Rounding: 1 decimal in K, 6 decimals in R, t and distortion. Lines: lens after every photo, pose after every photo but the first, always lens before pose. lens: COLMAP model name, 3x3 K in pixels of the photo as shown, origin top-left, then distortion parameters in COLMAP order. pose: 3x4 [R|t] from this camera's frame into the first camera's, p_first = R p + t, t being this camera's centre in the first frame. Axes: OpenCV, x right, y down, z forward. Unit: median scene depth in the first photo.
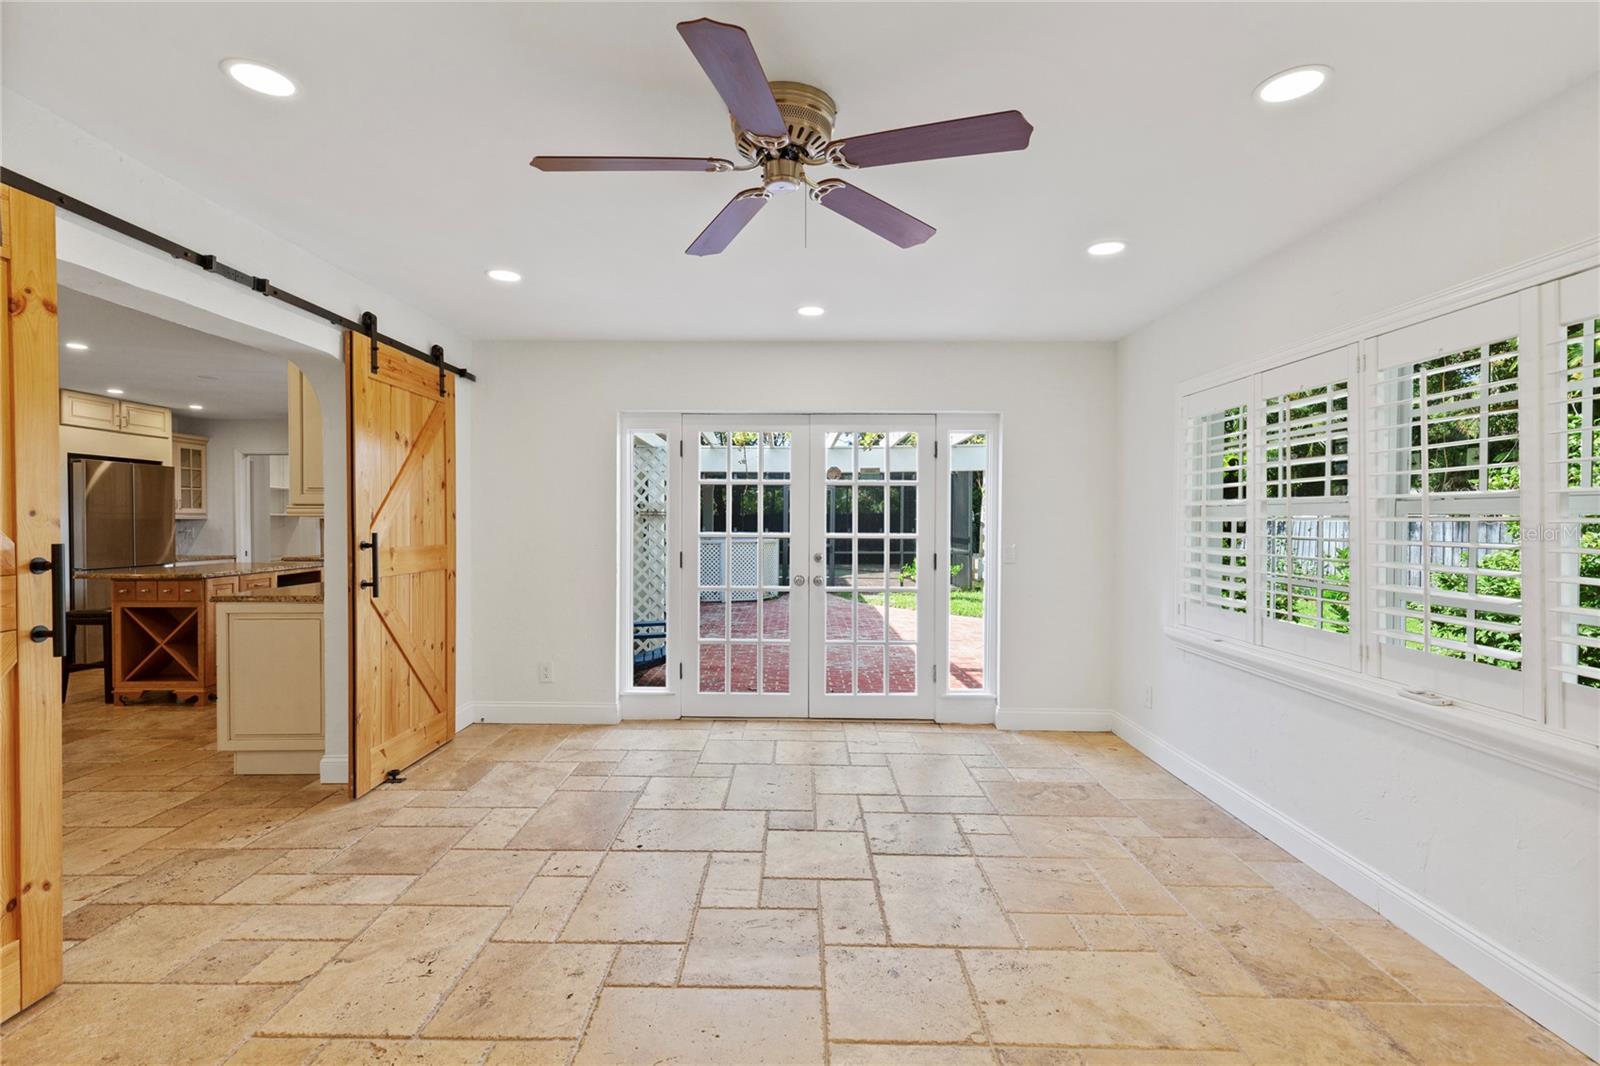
lens RADIAL K [[737.3, 0, 797.0], [0, 737.3, 530.0], [0, 0, 1]] dist [0.009869, -0.001474]
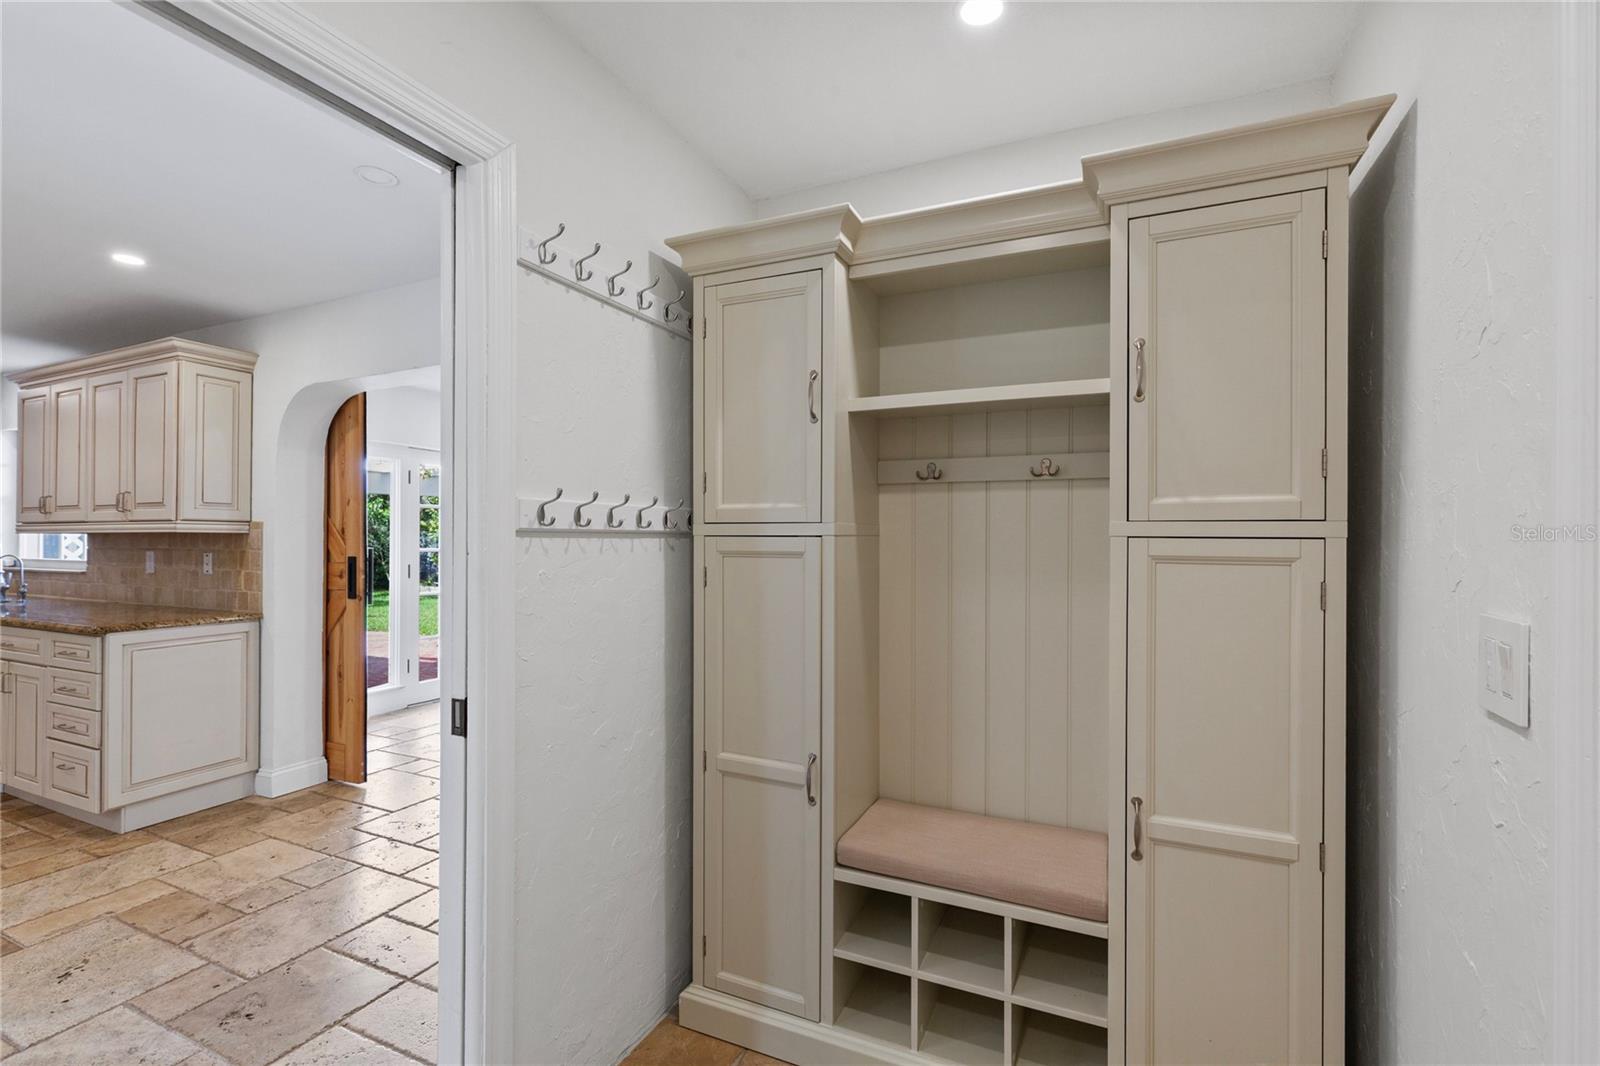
lens RADIAL K [[737.3, 0, 797.5], [0, 737.3, 526.9], [0, 0, 1]] dist [0.009869, -0.001474]
pose [[0.427627, 0.012824, 0.903864, -1.379135], [0.010971, 0.999752, -0.019374, -0.002250], [-0.903889, 0.018201, 0.427380, -0.100574]]
